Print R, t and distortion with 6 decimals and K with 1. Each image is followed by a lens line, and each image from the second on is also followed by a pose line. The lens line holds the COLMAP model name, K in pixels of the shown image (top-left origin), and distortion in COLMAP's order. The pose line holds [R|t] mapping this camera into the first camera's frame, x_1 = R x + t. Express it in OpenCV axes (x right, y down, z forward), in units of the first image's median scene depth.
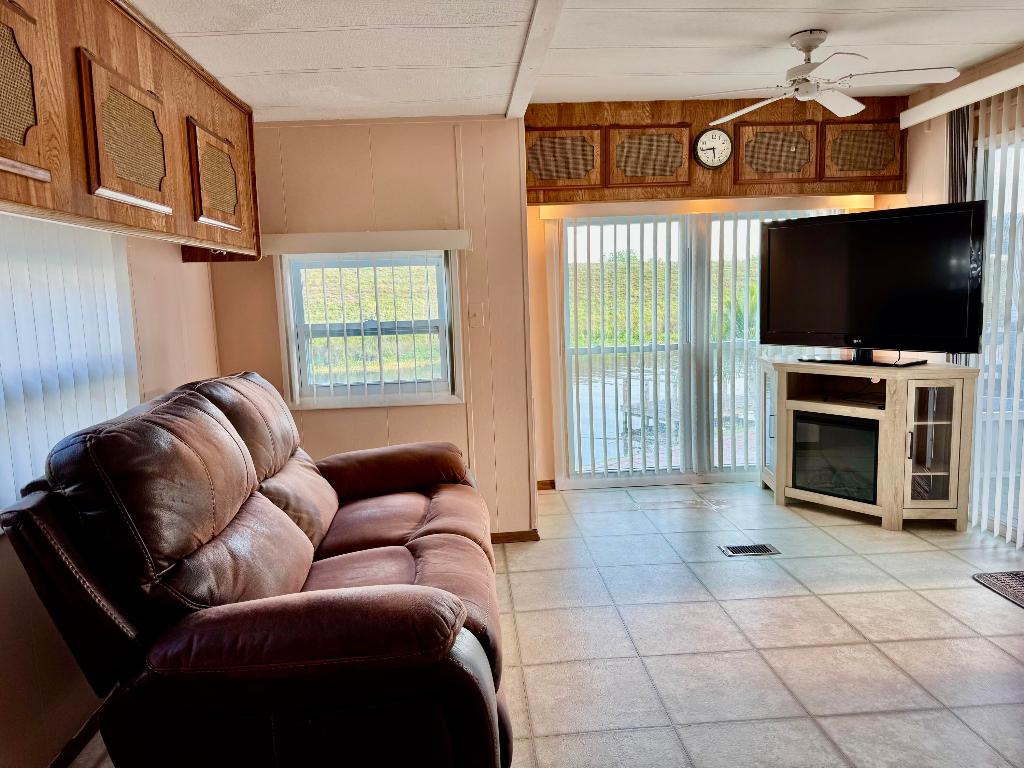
lens RADIAL K [[736.6, 0, 504.7], [0, 736.6, 385.8], [0, 0, 1]] dist [0.072636, -0.073819]
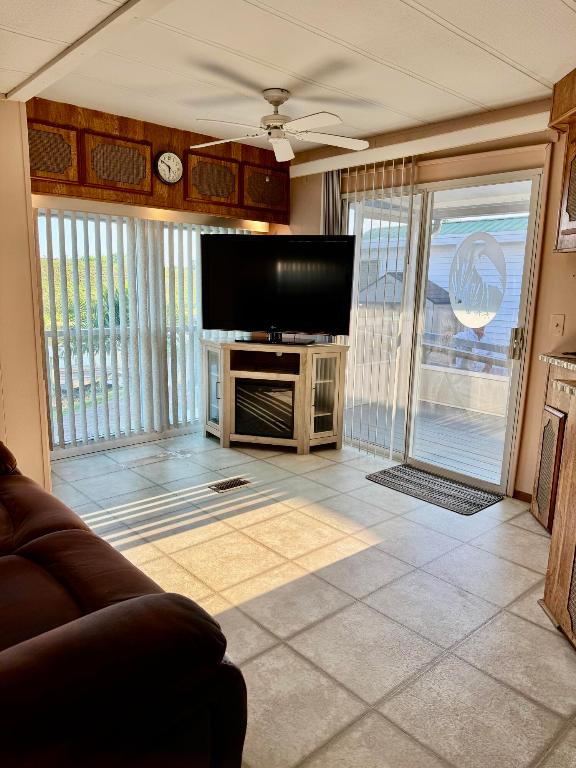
lens RADIAL K [[552.4, 0, 292.3], [0, 552.4, 390.2], [0, 0, 1]] dist [0.072636, -0.073819]
pose [[0.789039, -0.068327, 0.610532, -0.148789], [0.031279, 0.996975, 0.071152, -0.012748], [-0.613546, -0.037045, 0.788789, 0.136070]]
